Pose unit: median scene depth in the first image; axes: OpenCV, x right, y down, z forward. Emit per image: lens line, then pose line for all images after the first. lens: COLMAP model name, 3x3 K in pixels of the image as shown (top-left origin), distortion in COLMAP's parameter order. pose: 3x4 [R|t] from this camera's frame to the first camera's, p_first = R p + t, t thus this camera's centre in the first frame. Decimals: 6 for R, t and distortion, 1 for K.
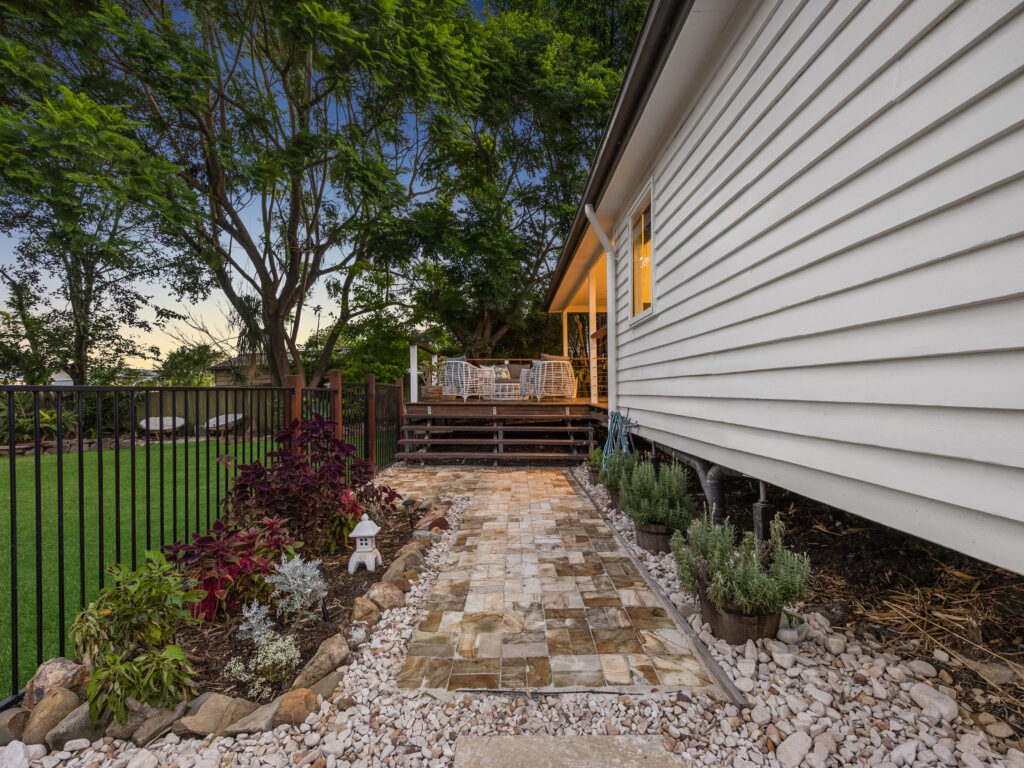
lens RADIAL K [[470.2, 0, 518.9], [0, 470.2, 390.6], [0, 0, 1]] dist [0.001313, -0.000179]
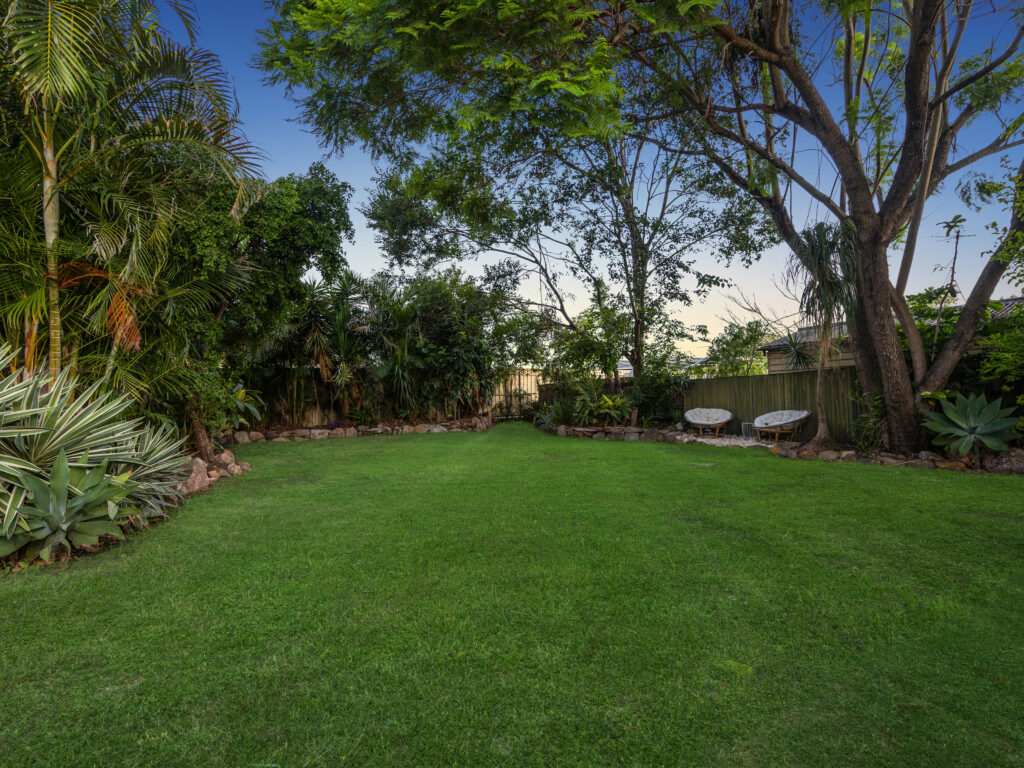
lens RADIAL K [[470.2, 0, 511.4], [0, 470.2, 381.3], [0, 0, 1]] dist [0.001313, -0.000179]
pose [[0.474618, 0.011179, -0.880121, -0.196510], [-0.006637, 0.999936, 0.009122, 0.001771], [0.880167, 0.001512, 0.474662, 0.310008]]
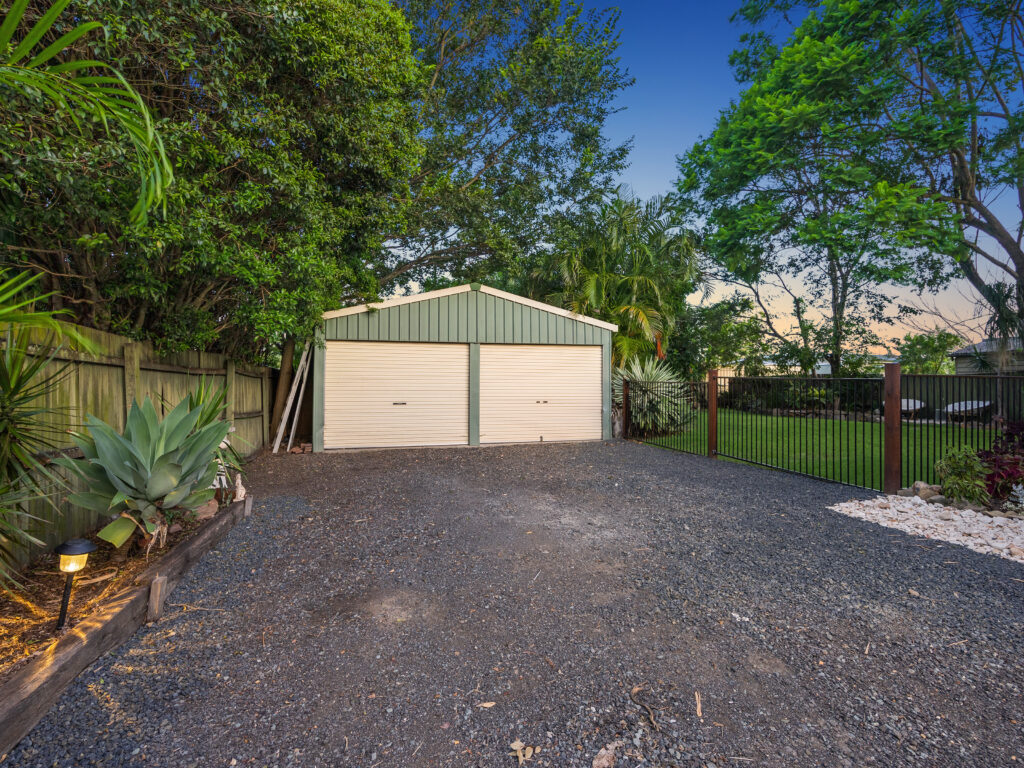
lens RADIAL K [[470.2, 0, 514.5], [0, 470.2, 362.7], [0, 0, 1]] dist [0.001313, -0.000179]
pose [[0.256011, -0.001076, -0.966673, 0.108421], [-0.021444, 0.999747, -0.006792, -0.003442], [0.966436, 0.022469, 0.255923, -0.209156]]
